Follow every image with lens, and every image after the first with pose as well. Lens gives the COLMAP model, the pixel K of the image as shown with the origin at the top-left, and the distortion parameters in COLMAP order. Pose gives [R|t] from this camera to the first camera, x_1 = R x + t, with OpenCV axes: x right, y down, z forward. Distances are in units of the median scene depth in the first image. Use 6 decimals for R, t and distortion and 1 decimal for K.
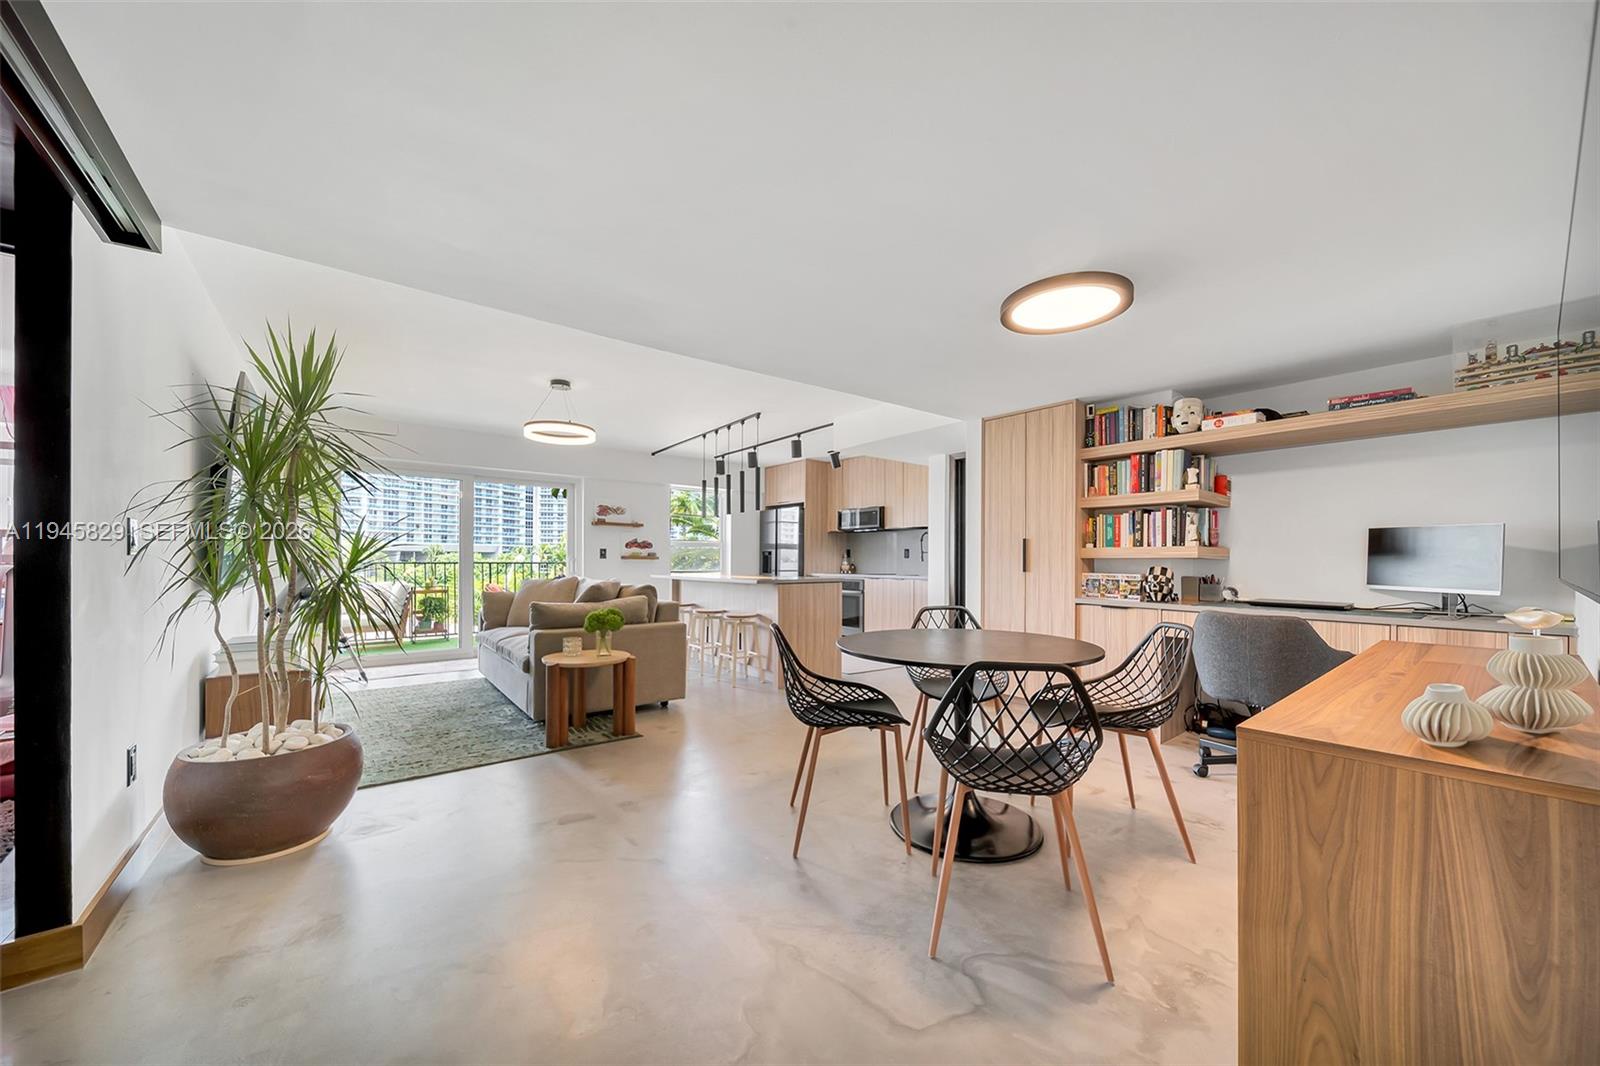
lens RADIAL K [[572.1, 0, 799.4], [0, 572.1, 568.9], [0, 0, 1]] dist [-0.002417, -0.000303]
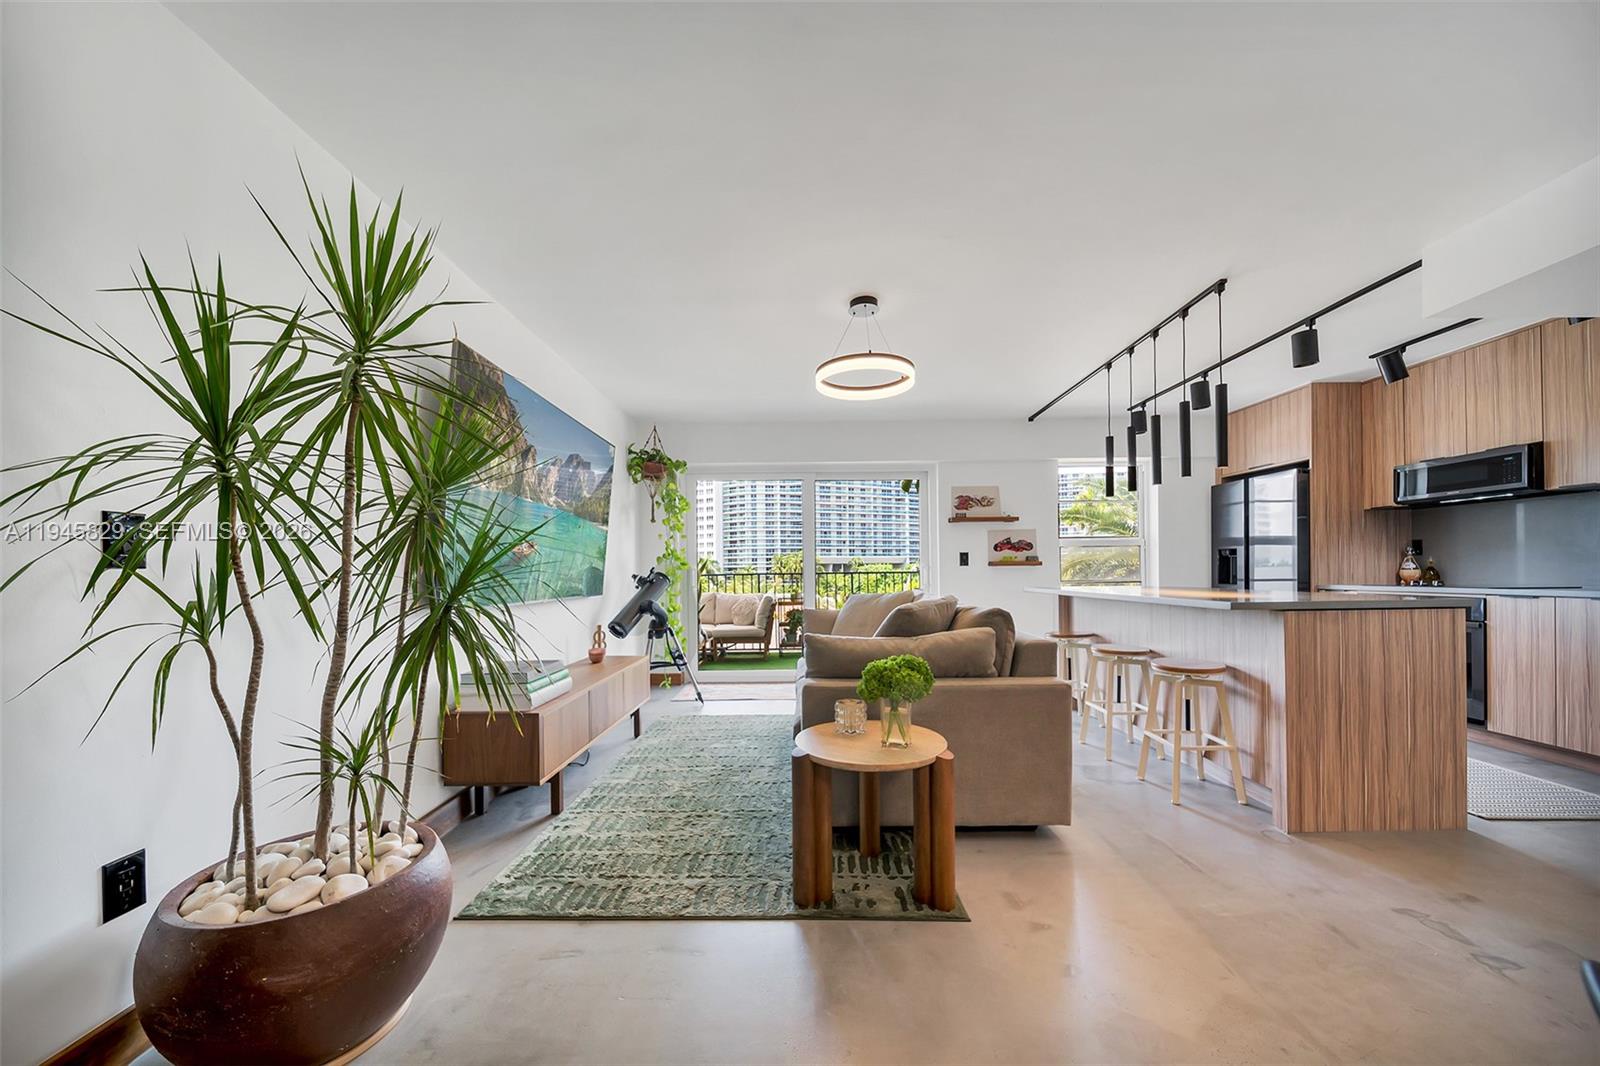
lens RADIAL K [[572.1, 0, 799.4], [0, 572.1, 568.9], [0, 0, 1]] dist [-0.002417, -0.000303]
pose [[0.781775, -0.015950, -0.623357, -0.070366], [0.006642, 0.999829, -0.017252, -0.003379], [0.623525, 0.009347, 0.781747, 0.479377]]
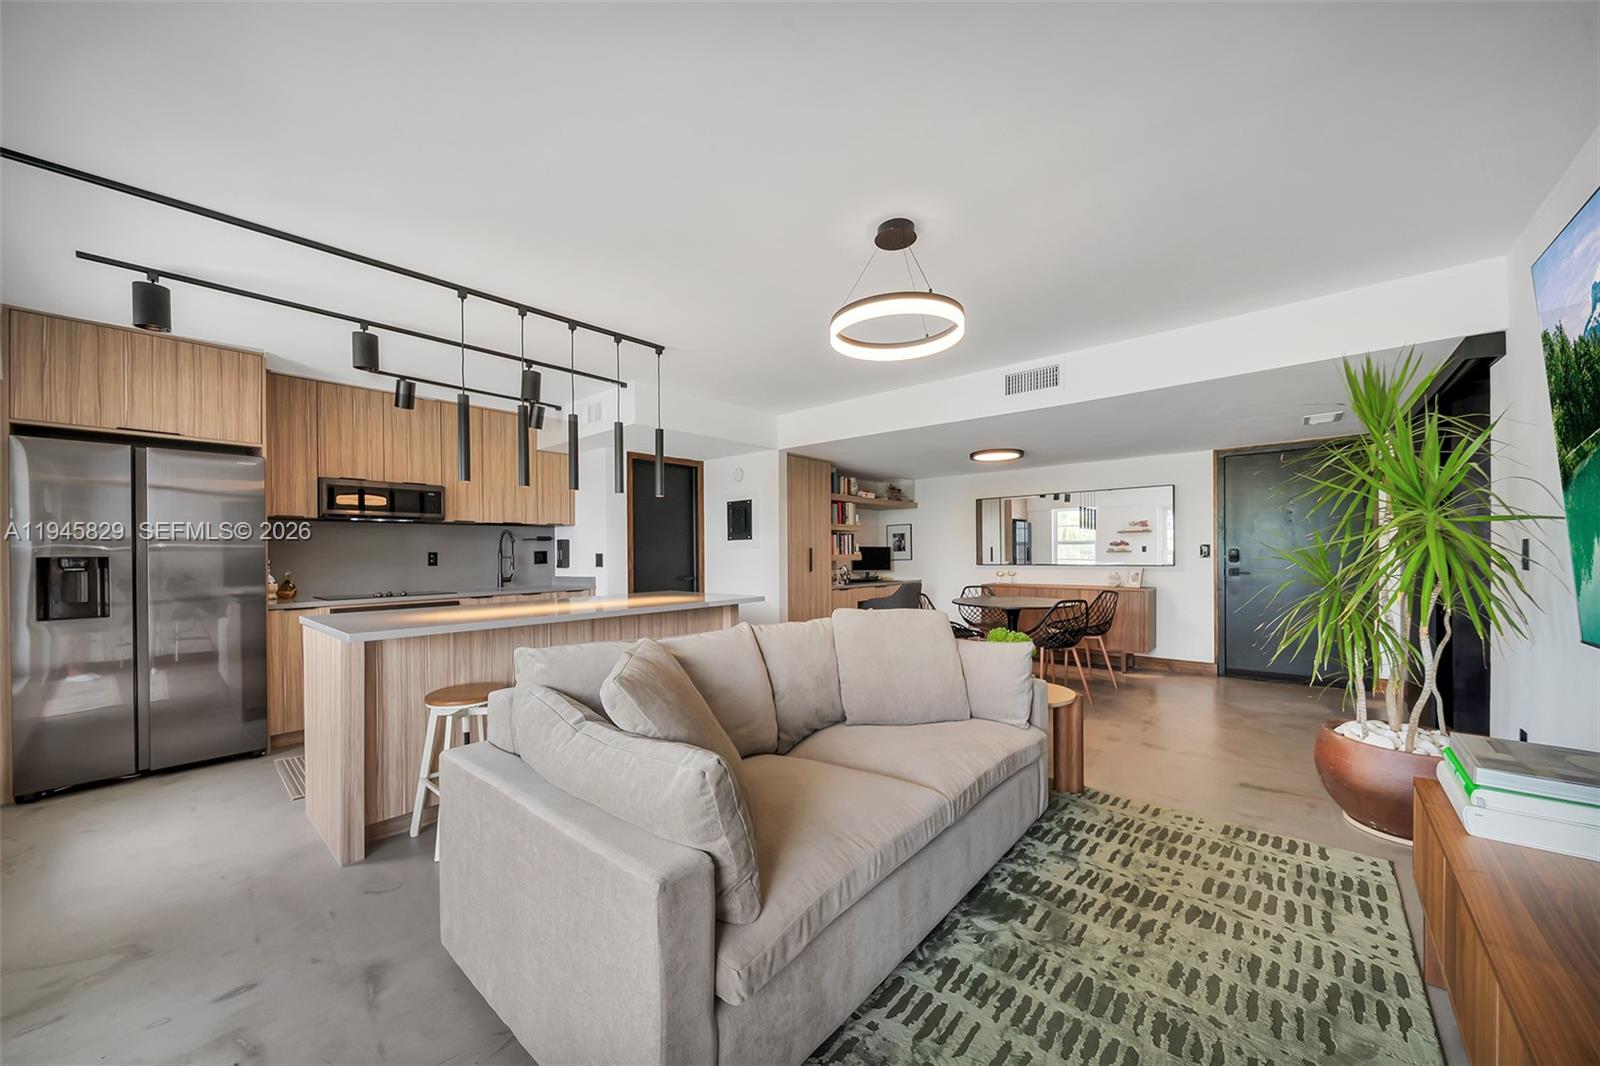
lens RADIAL K [[572.1, 0, 799.4], [0, 572.1, 568.9], [0, 0, 1]] dist [-0.002417, -0.000303]
pose [[-0.167355, -0.032629, 0.985357, -1.071311], [0.022095, 0.999077, 0.036836, -0.057955], [-0.985649, 0.027936, -0.166480, 1.342174]]
